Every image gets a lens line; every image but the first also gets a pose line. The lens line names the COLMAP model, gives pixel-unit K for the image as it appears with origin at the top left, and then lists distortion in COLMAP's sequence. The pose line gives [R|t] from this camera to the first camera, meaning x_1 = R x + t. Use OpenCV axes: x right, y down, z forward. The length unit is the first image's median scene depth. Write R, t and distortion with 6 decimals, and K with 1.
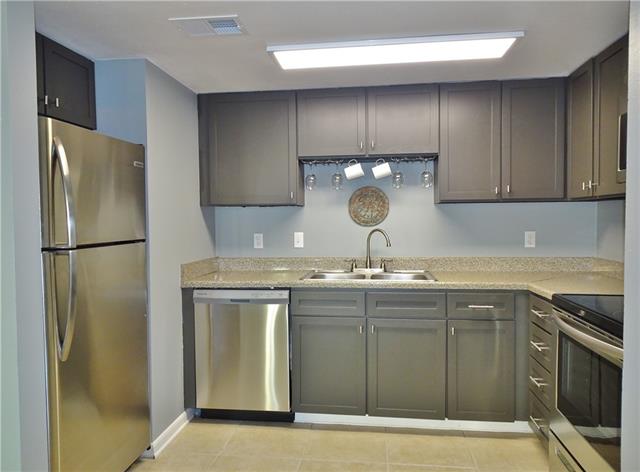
lens RADIAL K [[460.3, 0, 320.9], [0, 460.3, 234.7], [0, 0, 1]] dist [0.017550, -0.008296]
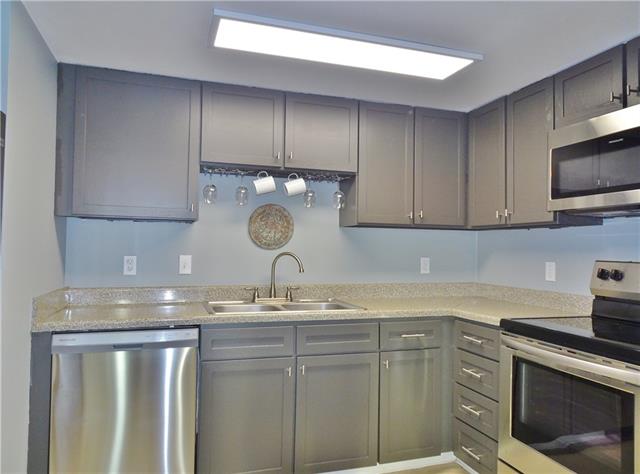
lens RADIAL K [[460.3, 0, 319.0], [0, 460.3, 237.1], [0, 0, 1]] dist [0.017550, -0.008296]
pose [[0.905324, 0.033357, 0.423409, -0.206469], [-0.008884, 0.998180, -0.059643, 0.010890], [-0.424628, 0.050235, 0.903973, 0.189708]]
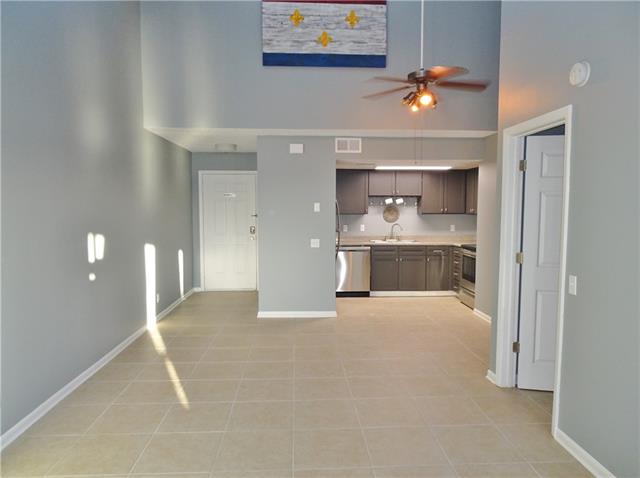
lens RADIAL K [[460.3, 0, 317.6], [0, 460.3, 236.3], [0, 0, 1]] dist [0.017550, -0.008296]
pose [[0.986474, 0.001851, 0.163905, -0.773417], [-0.006084, 0.999661, 0.025331, -0.005613], [-0.163802, -0.025985, 0.986151, -1.536476]]
